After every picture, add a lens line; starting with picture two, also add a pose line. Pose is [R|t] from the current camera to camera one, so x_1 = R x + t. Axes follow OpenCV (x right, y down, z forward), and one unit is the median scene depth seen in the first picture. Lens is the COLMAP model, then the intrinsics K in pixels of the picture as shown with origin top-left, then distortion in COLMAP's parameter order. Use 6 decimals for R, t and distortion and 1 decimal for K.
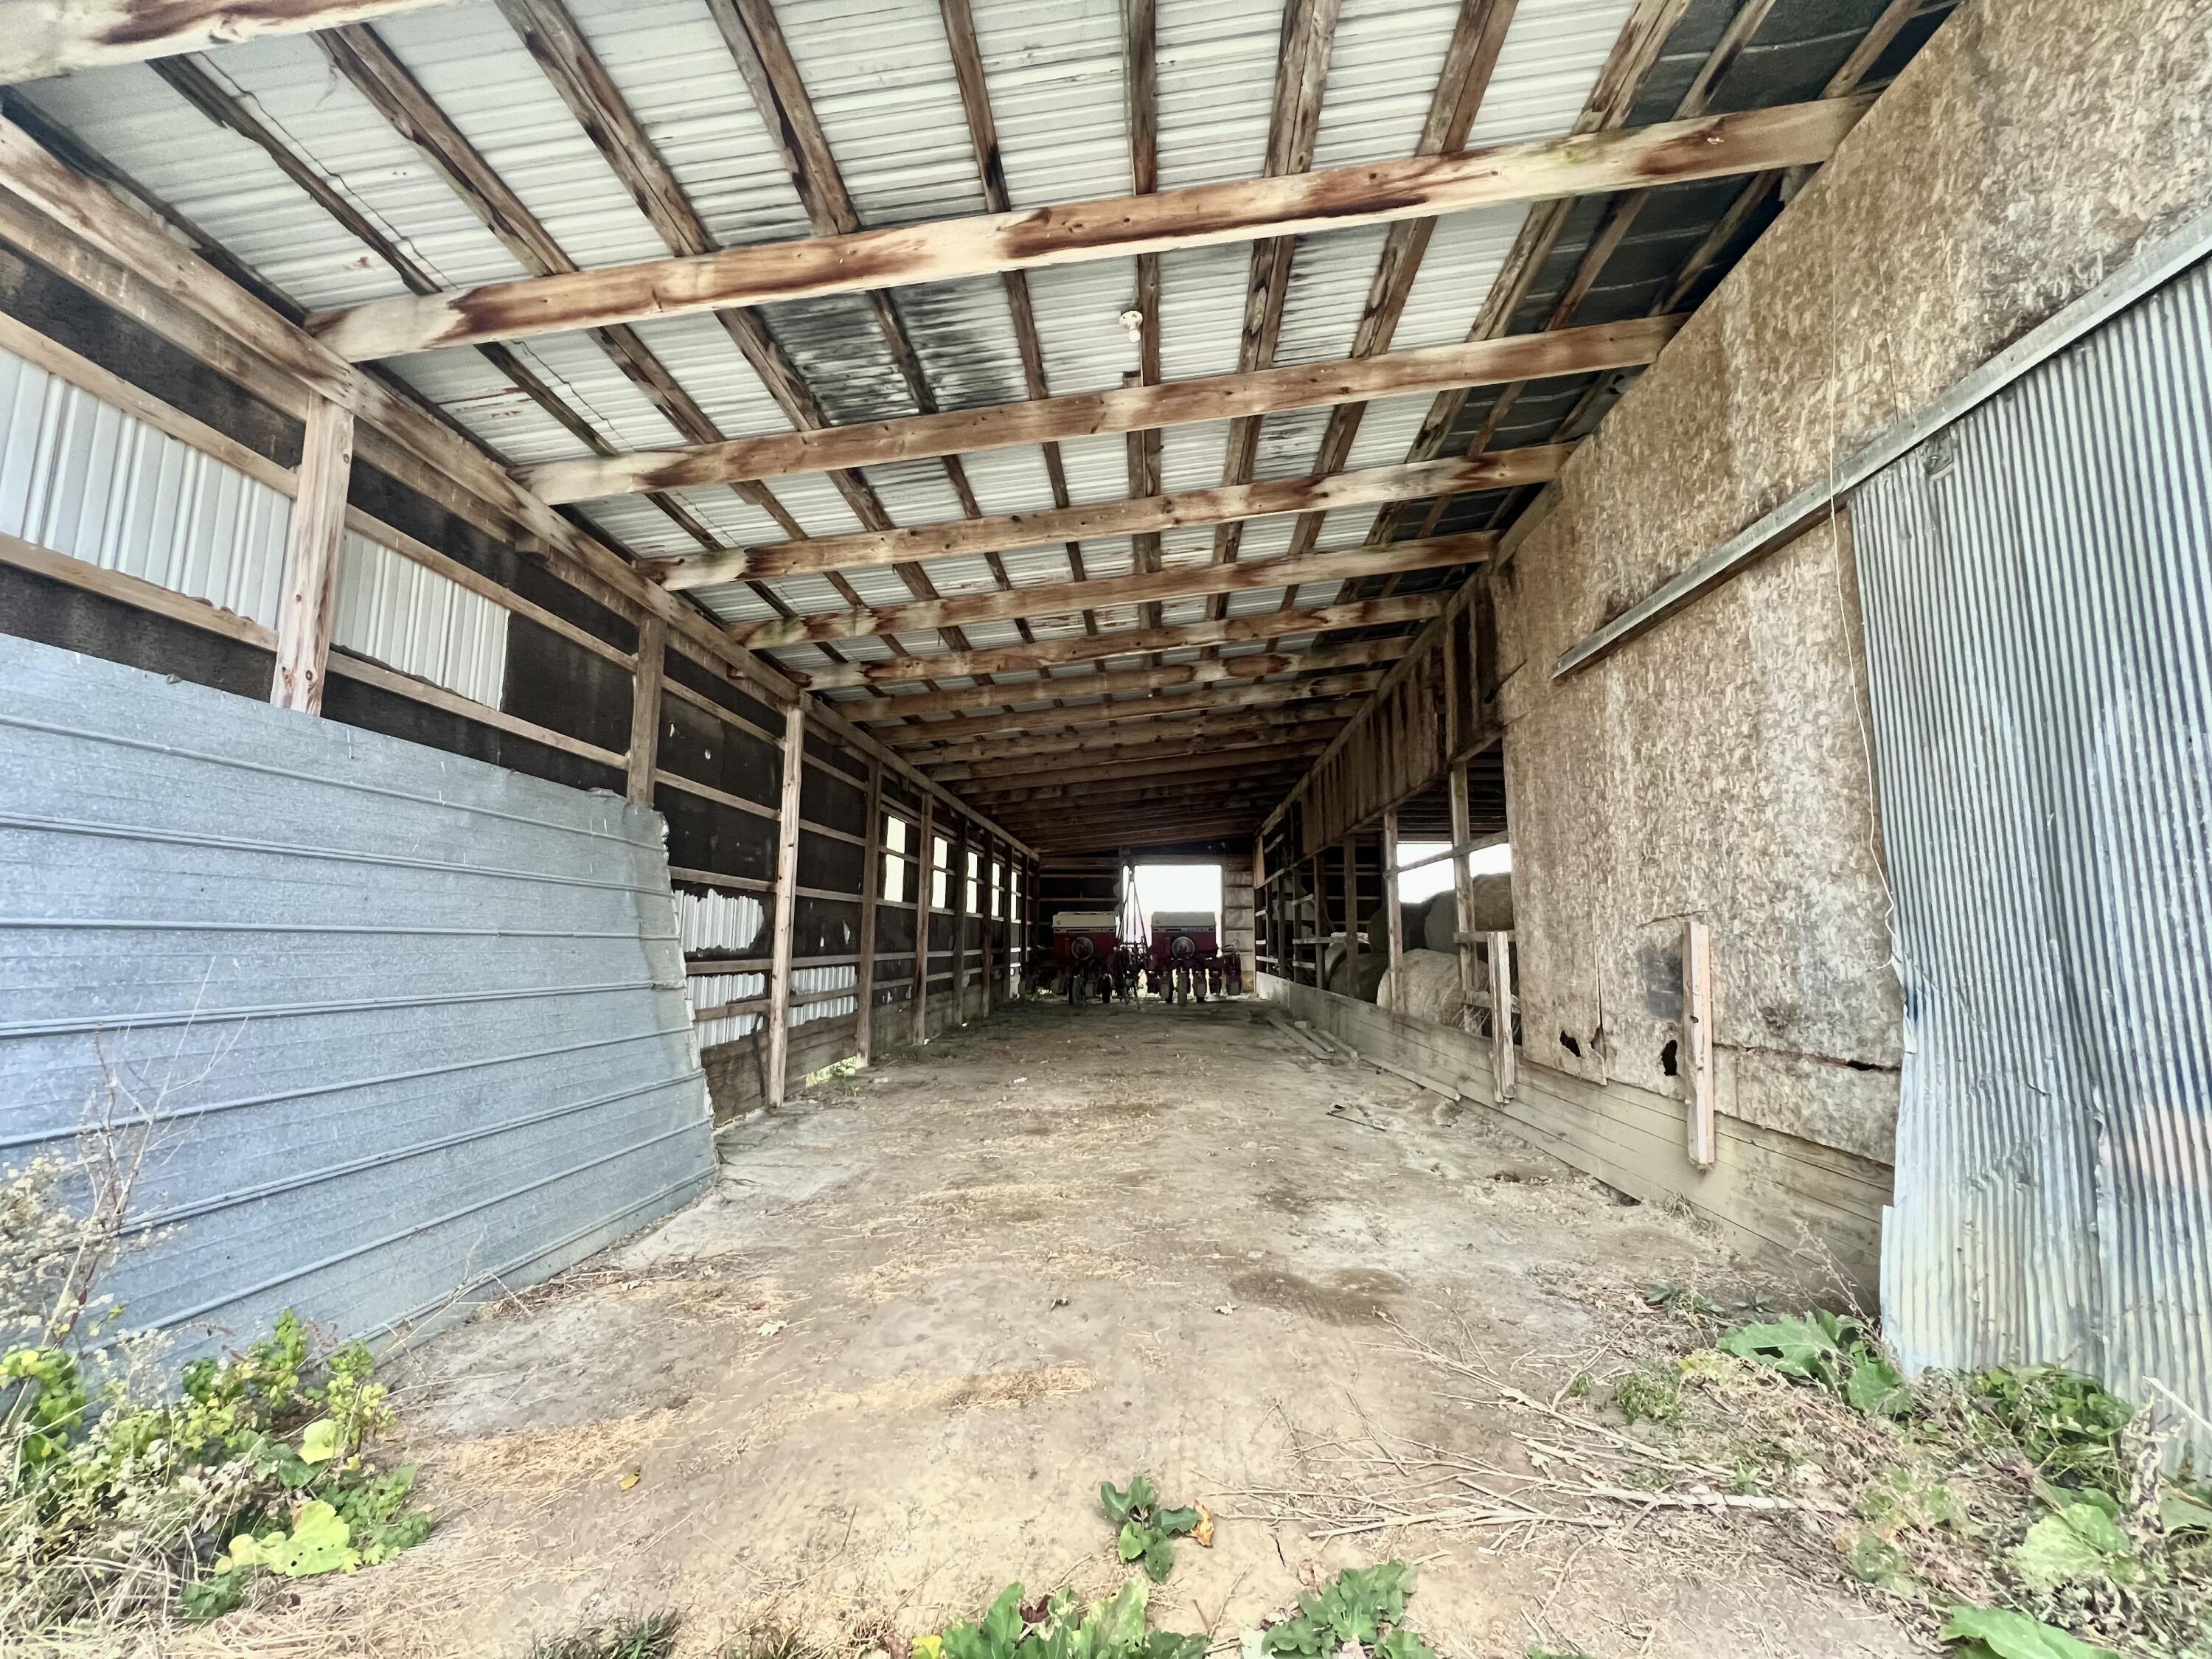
lens RADIAL K [[889.4, 0, 1103.1], [0, 889.4, 825.5], [0, 0, 1]] dist [-0.000409, -0.000163]
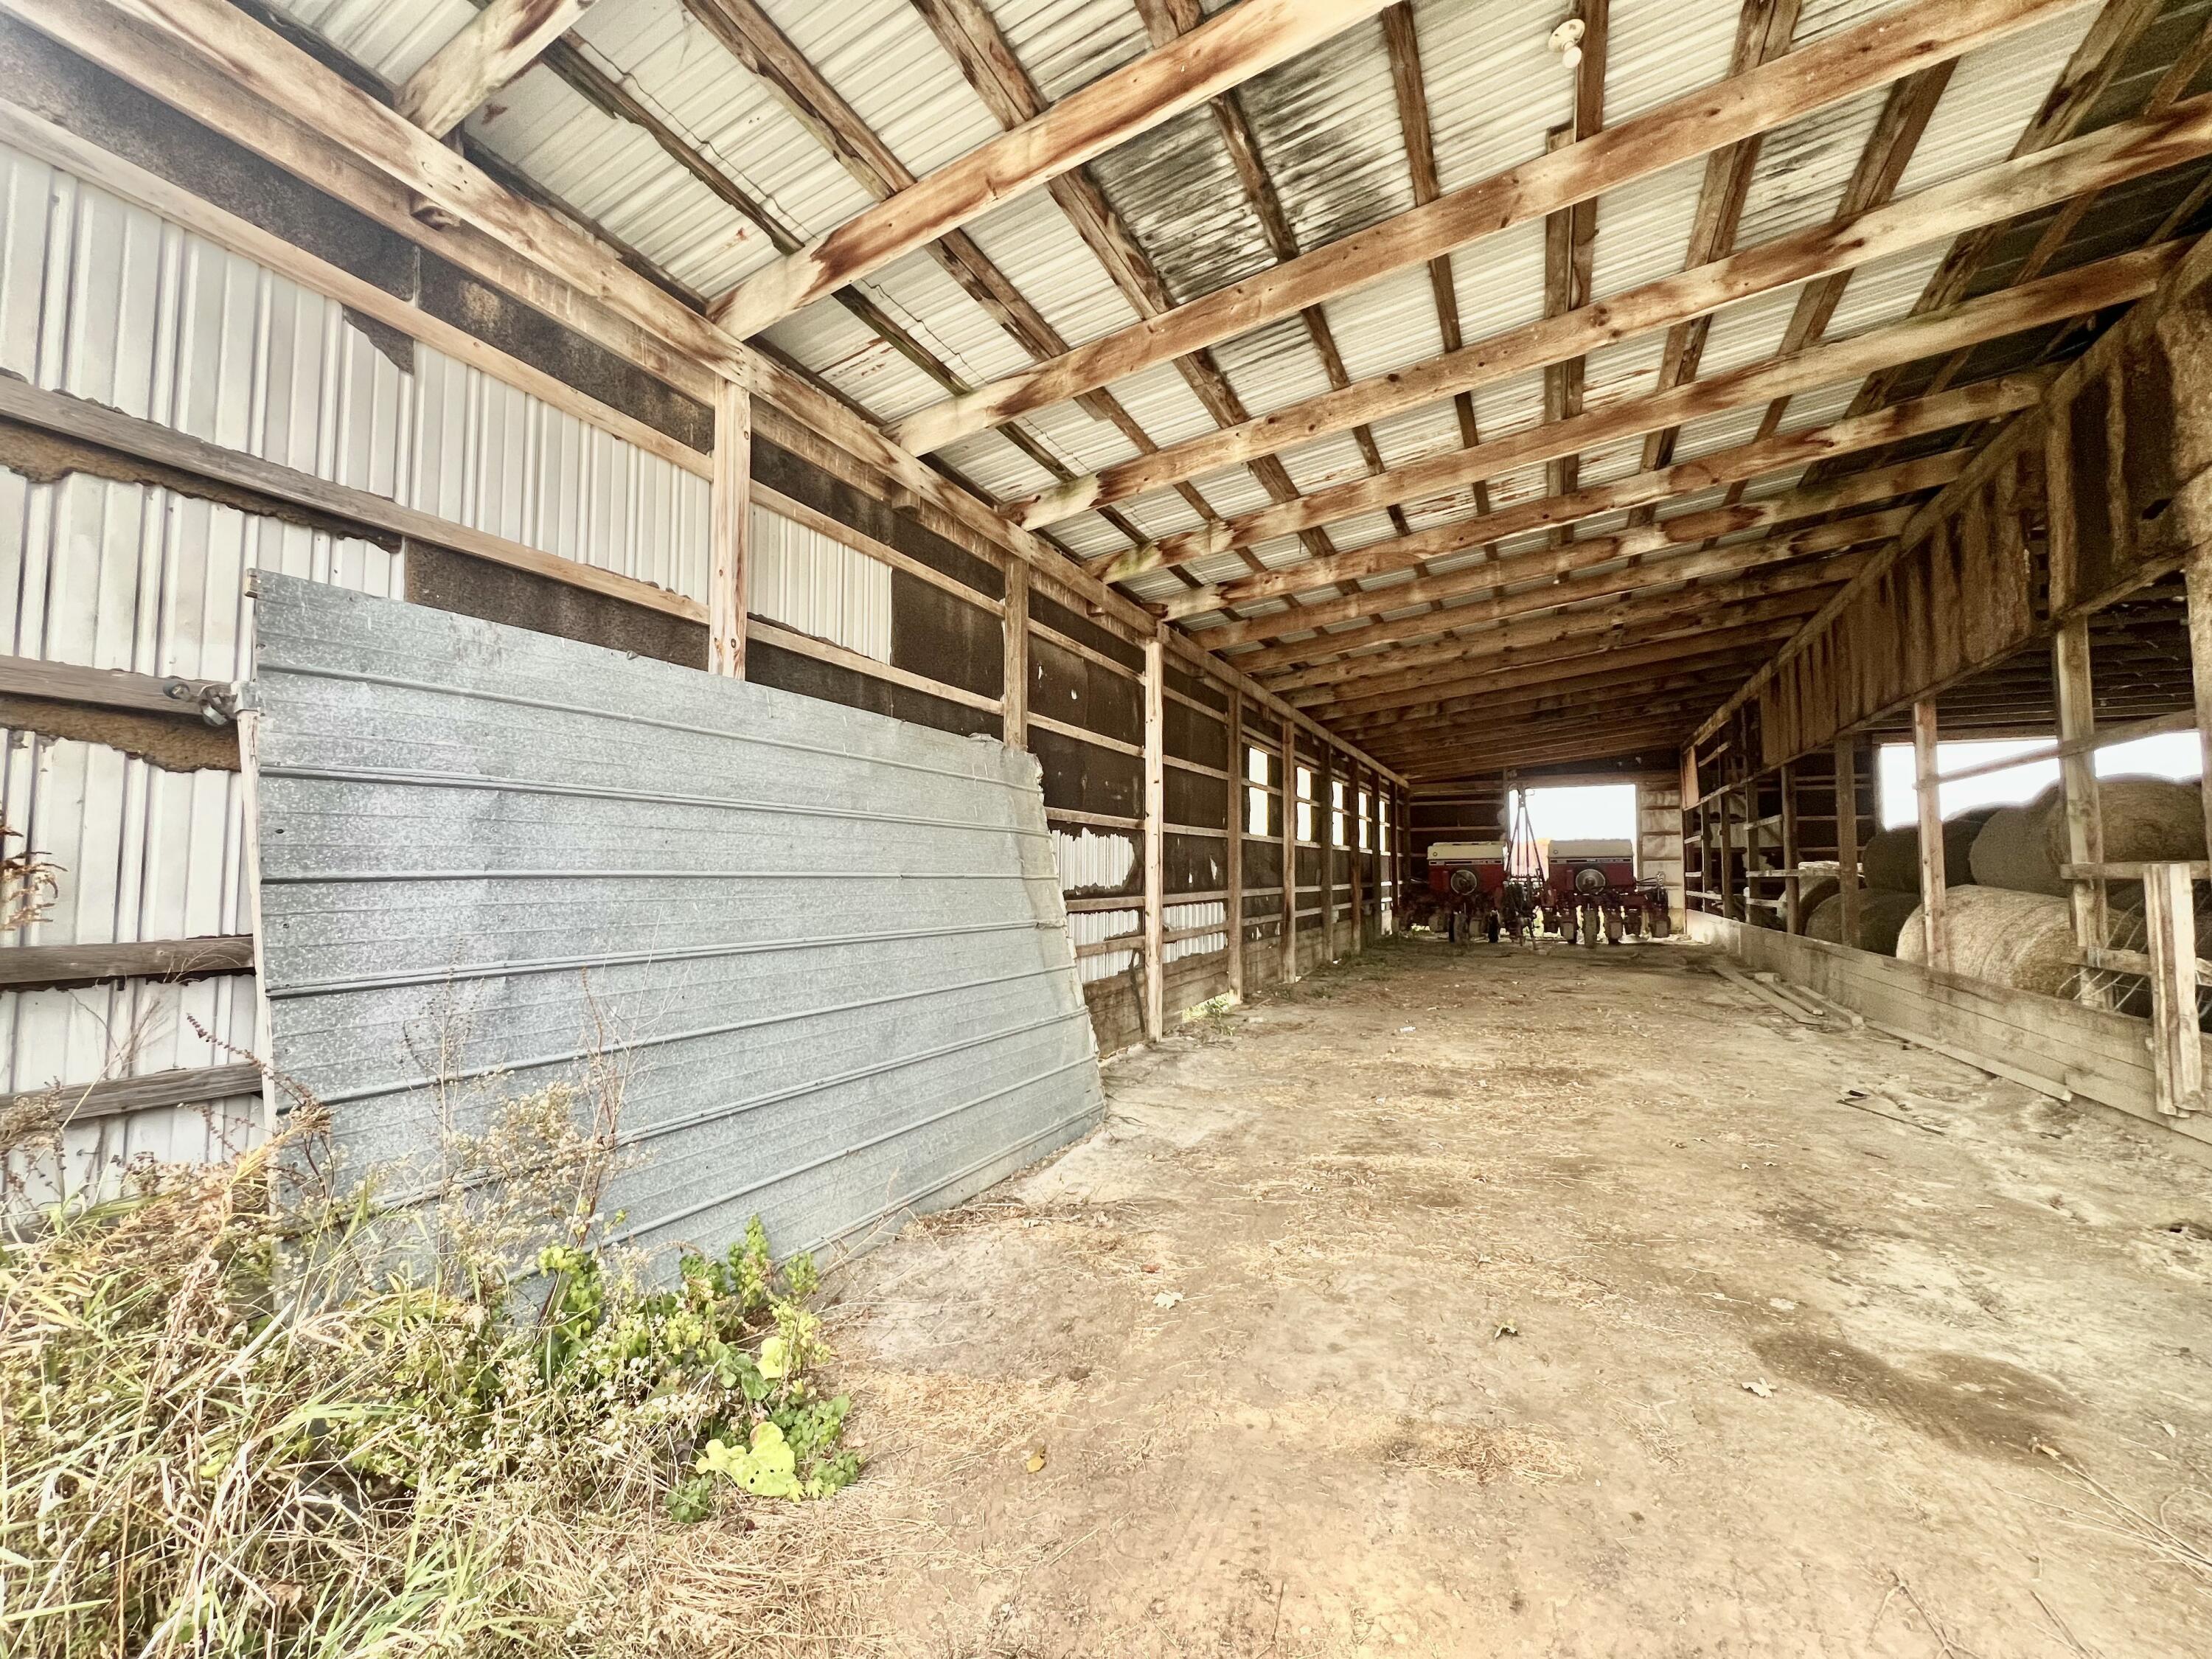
lens RADIAL K [[889.4, 0, 1098.6], [0, 889.4, 824.2], [0, 0, 1]] dist [-0.000409, -0.000163]
pose [[0.920498, -0.025780, -0.389895, -0.045889], [0.054759, 0.996485, 0.063392, 0.005583], [0.386890, -0.079703, 0.918675, 0.113082]]
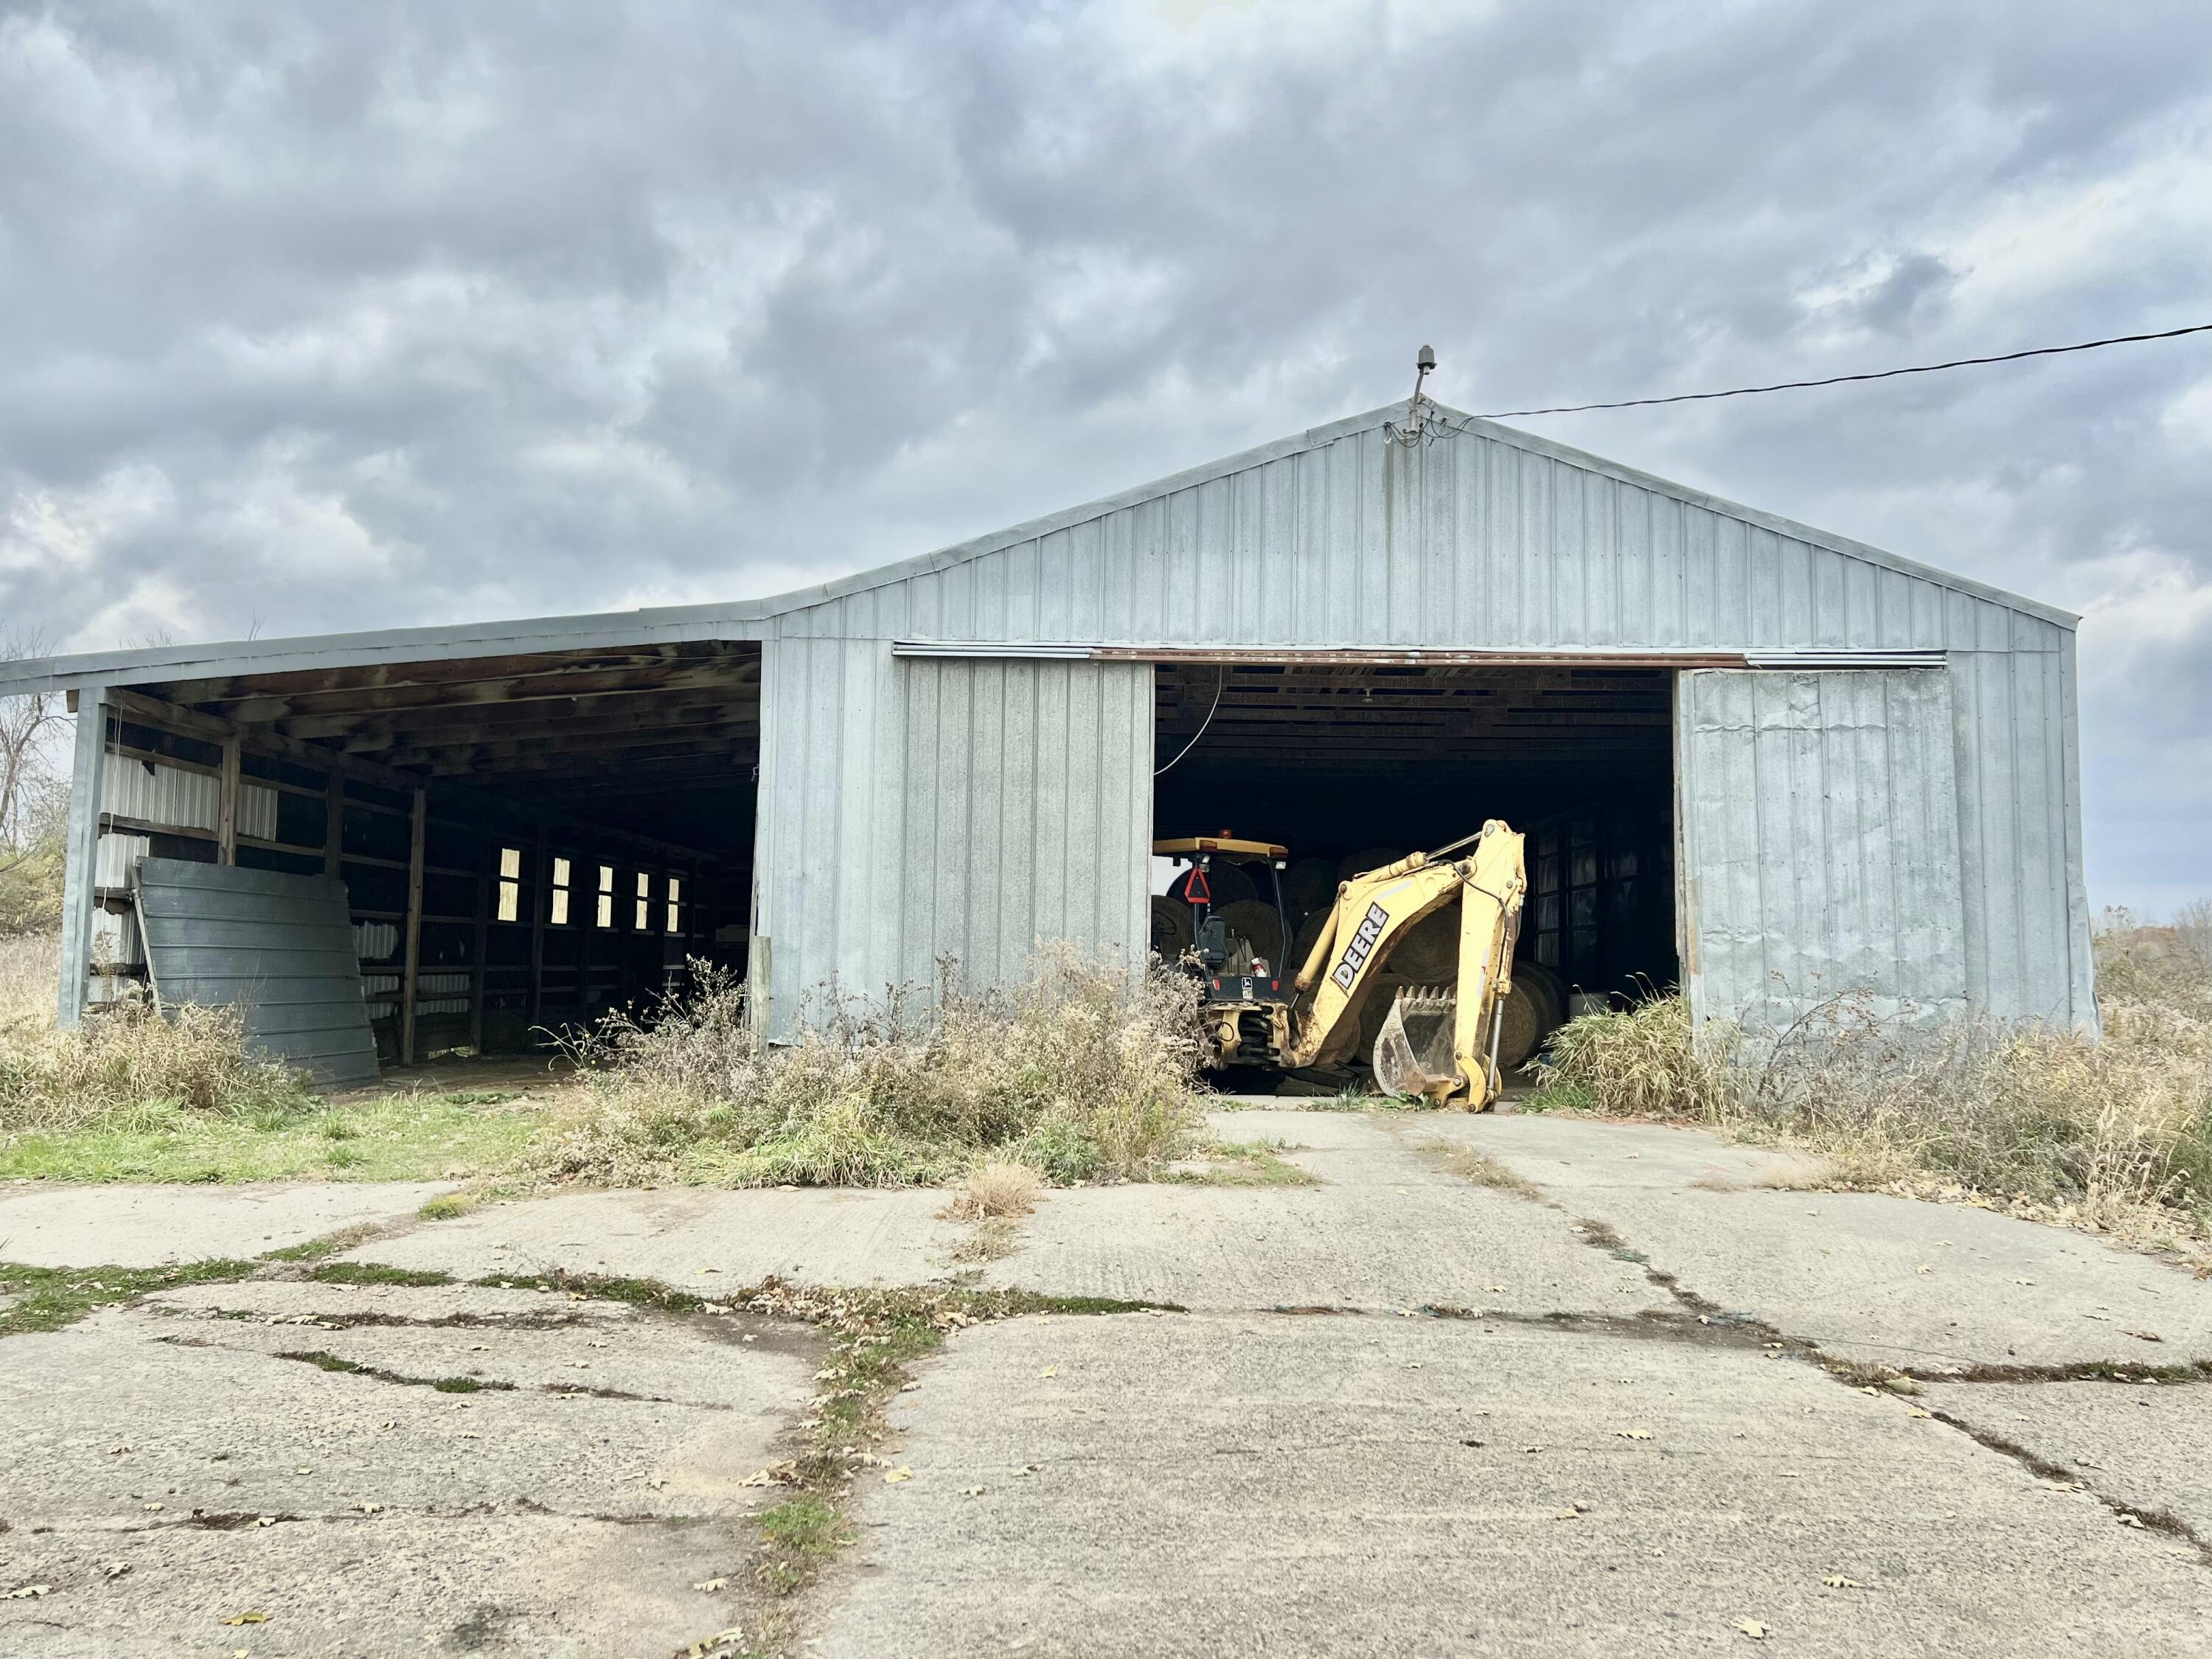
lens RADIAL K [[1690.1, 0, 1102.9], [0, 1690.1, 822.1], [0, 0, 1]] dist [0.076450, 0.010604]
pose [[0.998268, 0.009540, 0.058048, 1.011020], [-0.012077, 0.998980, 0.043499, -0.370155], [-0.057574, -0.044125, 0.997366, -3.101801]]
